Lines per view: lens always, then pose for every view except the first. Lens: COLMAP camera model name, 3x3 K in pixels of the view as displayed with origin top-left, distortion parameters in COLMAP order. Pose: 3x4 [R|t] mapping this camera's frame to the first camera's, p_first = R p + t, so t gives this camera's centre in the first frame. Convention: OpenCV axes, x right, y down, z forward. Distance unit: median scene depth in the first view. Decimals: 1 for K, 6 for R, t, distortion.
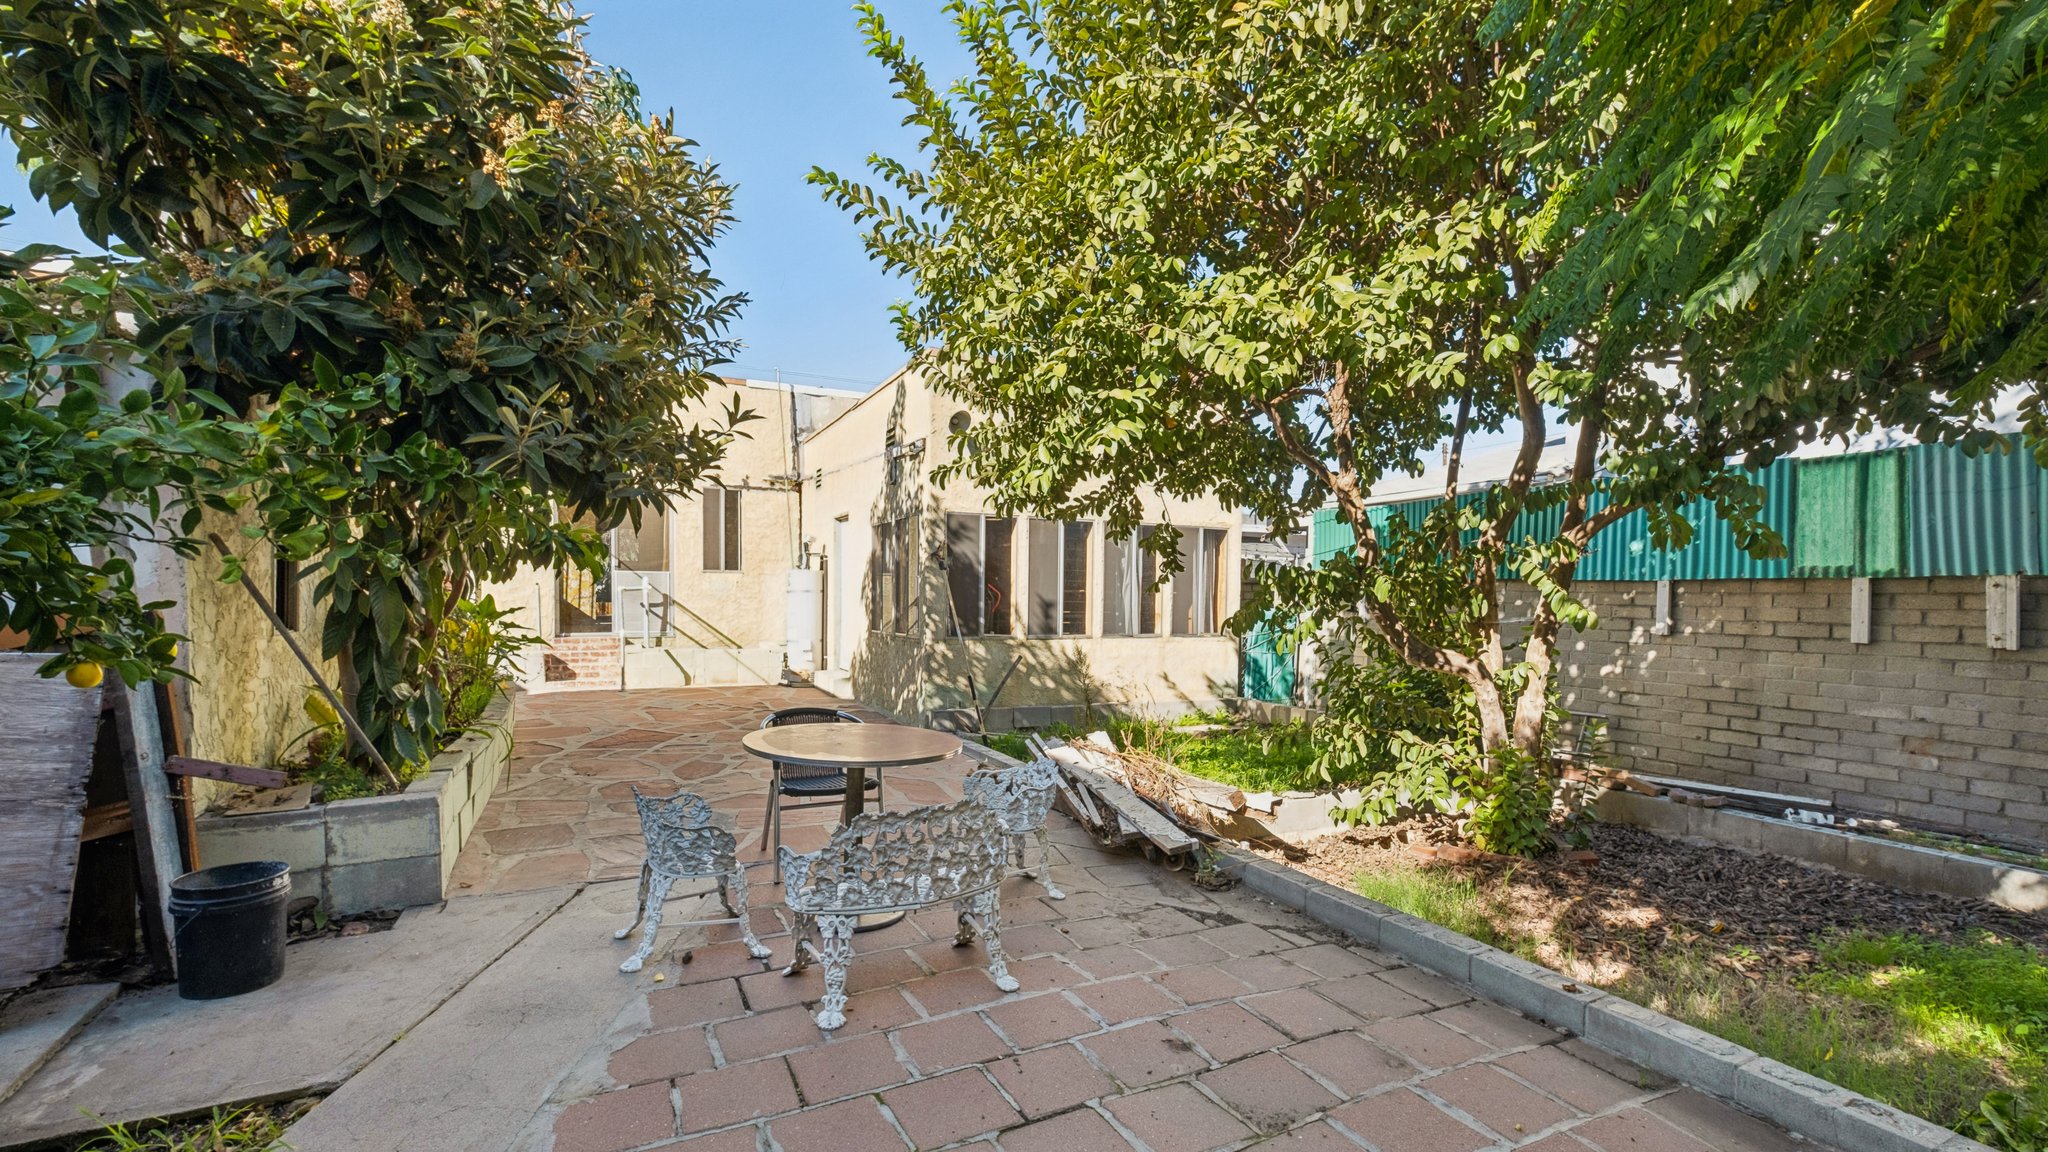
lens RADIAL K [[877.1, 0, 1032.8], [0, 877.1, 586.4], [0, 0, 1]] dist [0.001401, -0.000702]
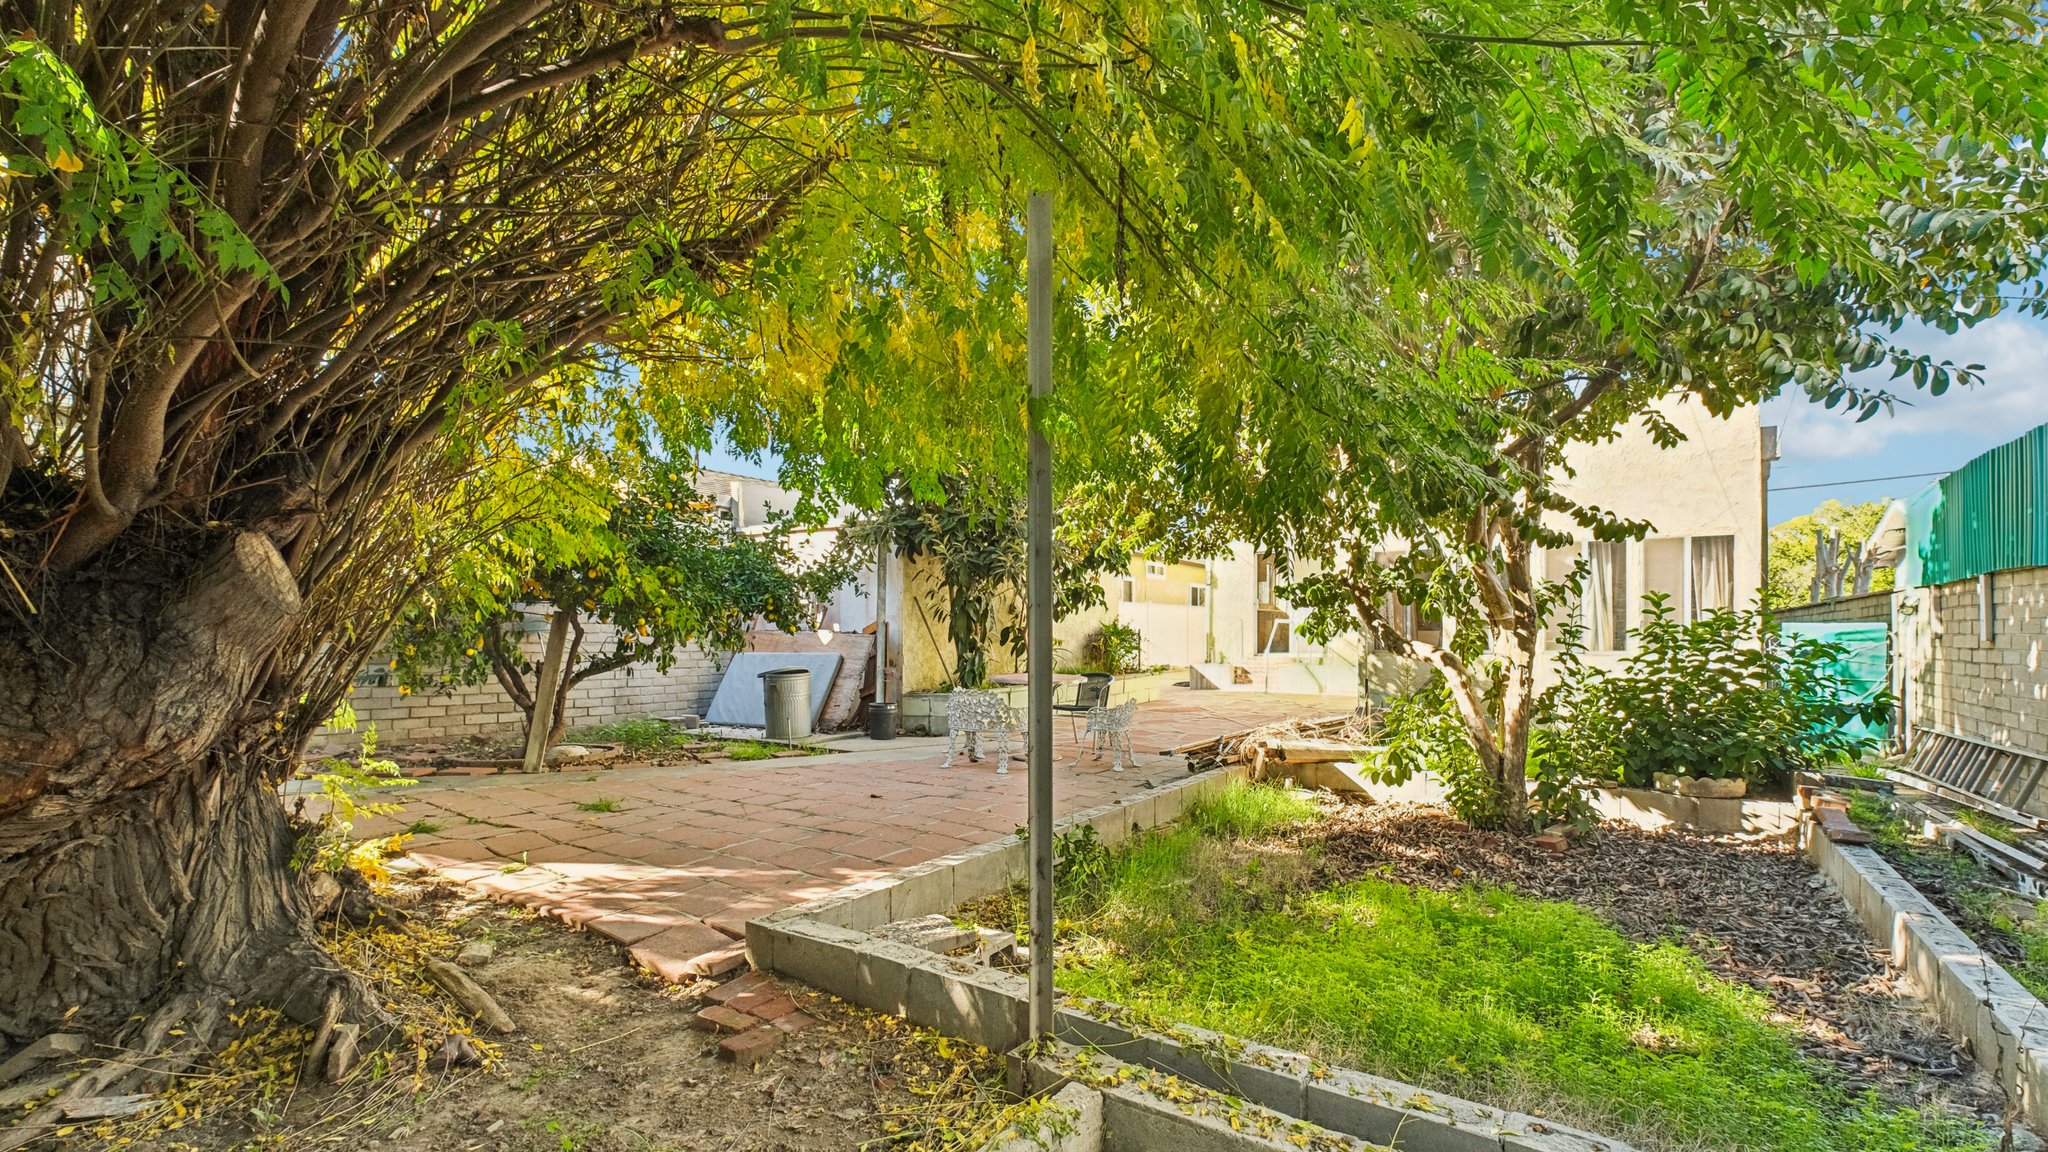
lens RADIAL K [[877.1, 0, 1045.2], [0, 877.1, 566.6], [0, 0, 1]] dist [0.001401, -0.000702]
pose [[0.499959, -0.079484, -0.862394, 0.744412], [0.012961, 0.996355, -0.084316, 0.037089], [0.865952, 0.030977, 0.499167, -0.031833]]
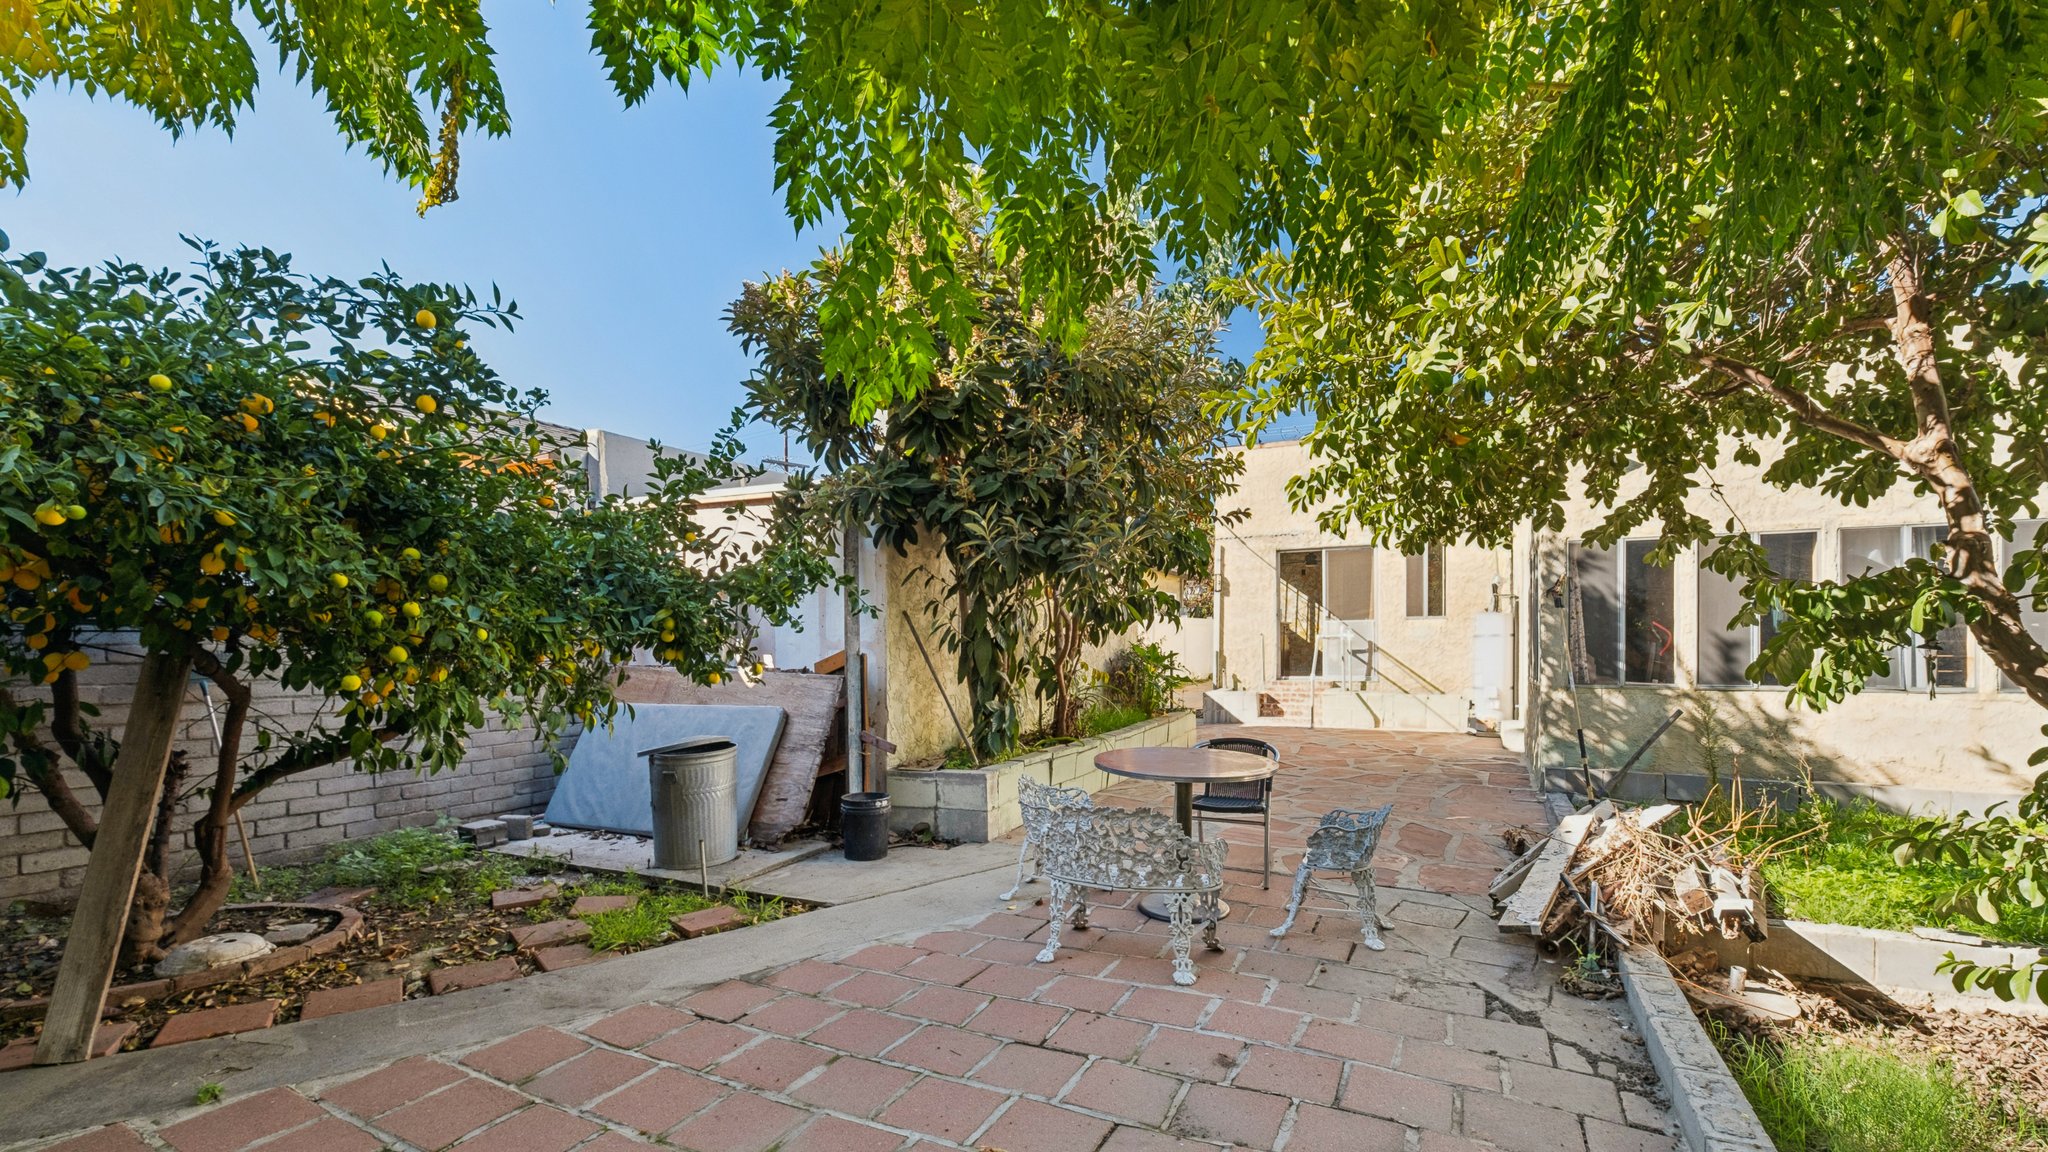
lens RADIAL K [[877.1, 0, 1041.6], [0, 877.1, 591.9], [0, 0, 1]] dist [0.001401, -0.000702]
pose [[0.609028, -0.063757, -0.790582, 0.276337], [0.024725, 0.997806, -0.061422, 0.007181], [0.792763, 0.017861, 0.609268, 0.055161]]
